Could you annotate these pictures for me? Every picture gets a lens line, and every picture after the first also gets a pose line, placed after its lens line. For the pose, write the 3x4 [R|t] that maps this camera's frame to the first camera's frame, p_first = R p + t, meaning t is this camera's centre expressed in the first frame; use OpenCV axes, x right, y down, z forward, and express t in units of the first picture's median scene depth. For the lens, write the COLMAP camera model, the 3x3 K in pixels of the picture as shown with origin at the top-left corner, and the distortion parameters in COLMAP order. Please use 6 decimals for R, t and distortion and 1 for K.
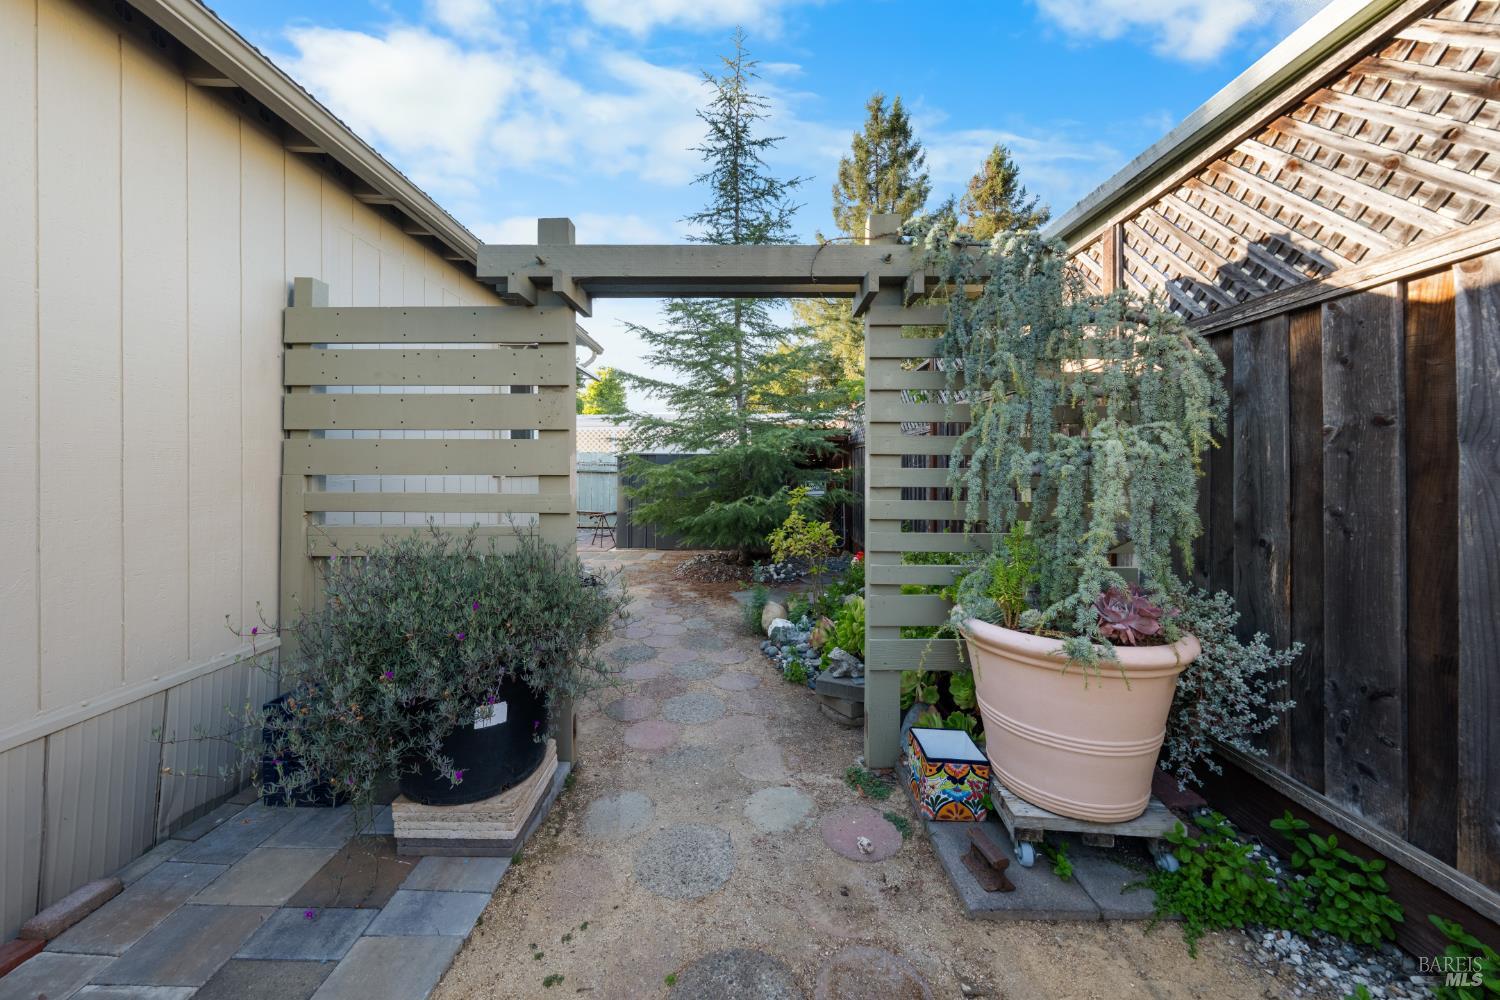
lens RADIAL K [[516.2, 0, 757.4], [0, 516.2, 480.7], [0, 0, 1]] dist [-0.000017, 0.000006]
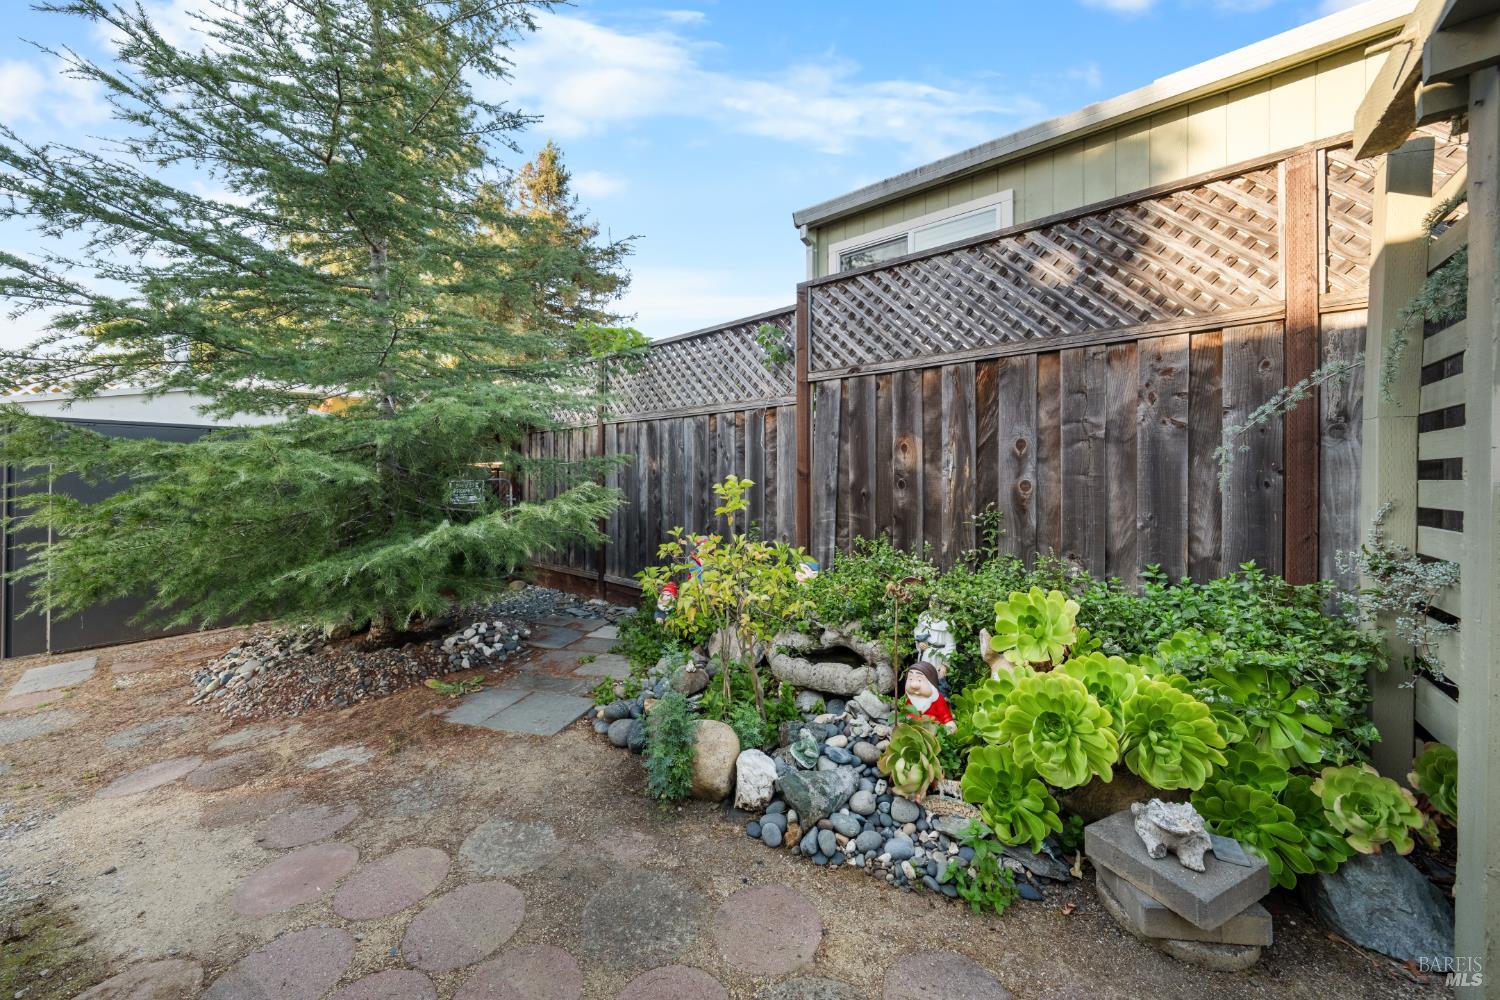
lens RADIAL K [[516.2, 0, 757.4], [0, 516.2, 480.7], [0, 0, 1]] dist [-0.000017, 0.000006]
pose [[0.640075, -0.003673, 0.768303, -0.045387], [0.012608, 0.999904, -0.005723, 0.003703], [-0.768209, 0.013350, 0.640060, 0.101793]]
